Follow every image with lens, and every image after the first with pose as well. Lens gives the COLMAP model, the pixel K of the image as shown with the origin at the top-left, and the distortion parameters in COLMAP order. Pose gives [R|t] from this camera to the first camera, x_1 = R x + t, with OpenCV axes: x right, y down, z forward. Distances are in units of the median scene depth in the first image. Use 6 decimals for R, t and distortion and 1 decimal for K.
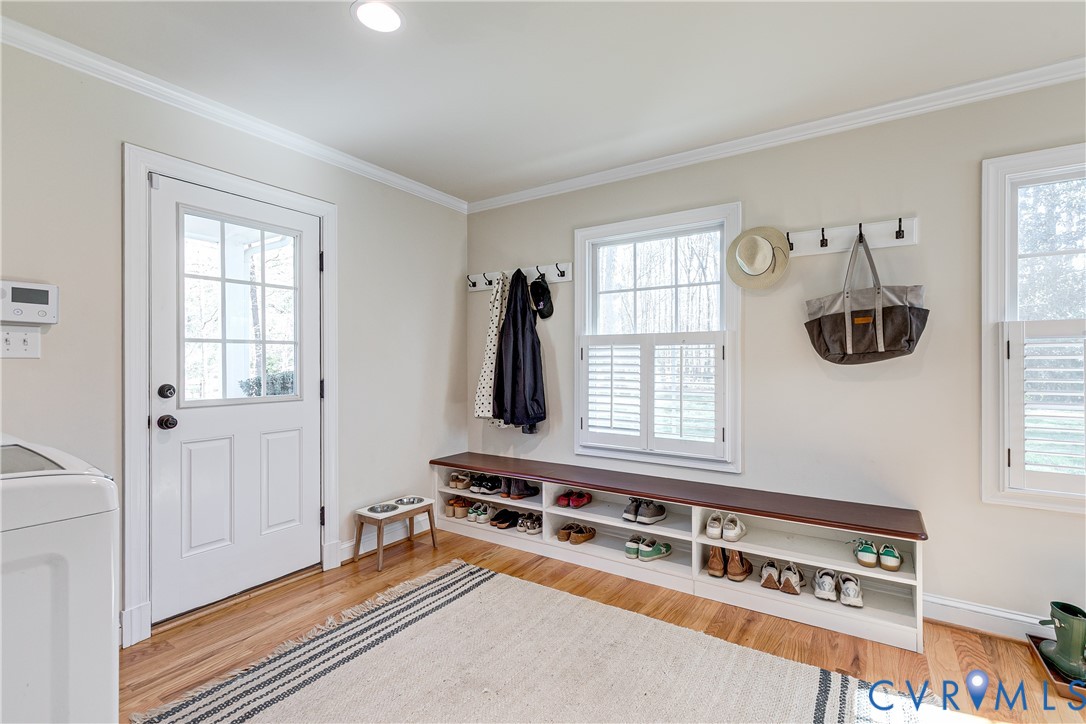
lens RADIAL K [[490.8, 0, 542.6], [0, 490.8, 363.2], [0, 0, 1]] dist [-0.000771, 0.000179]
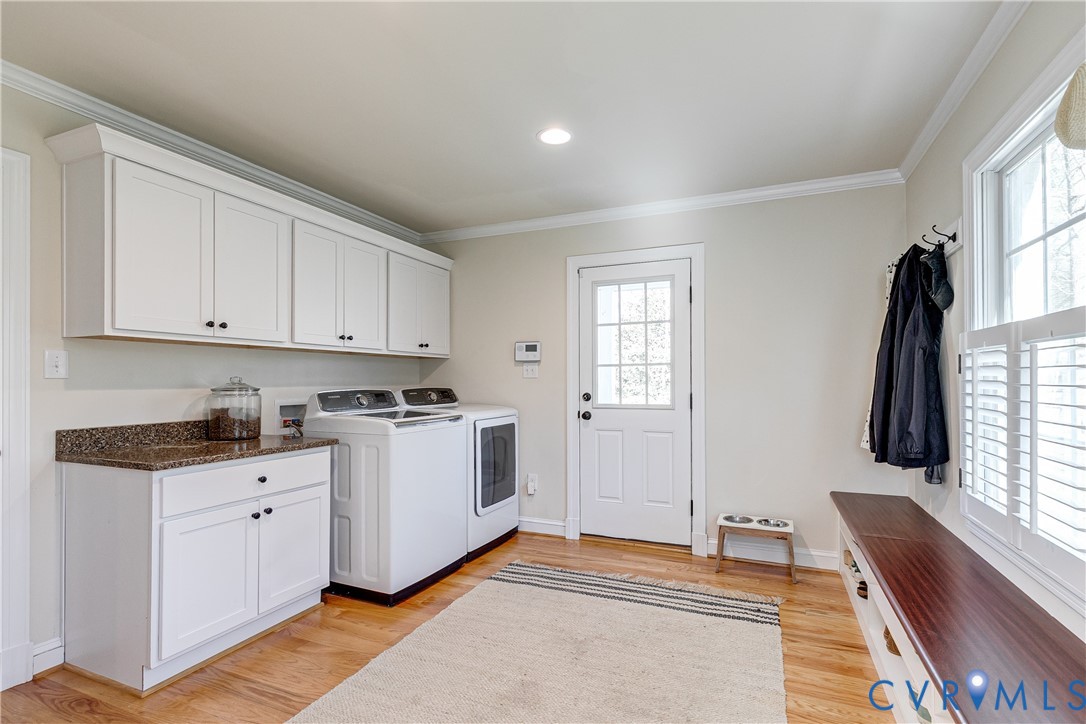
lens RADIAL K [[490.8, 0, 567.0], [0, 490.8, 378.4], [0, 0, 1]] dist [-0.000771, 0.000179]
pose [[0.209913, -0.003943, -0.977712, 0.745776], [0.003231, 0.999989, -0.003339, -0.000553], [0.977715, -0.002458, 0.209923, 0.515699]]
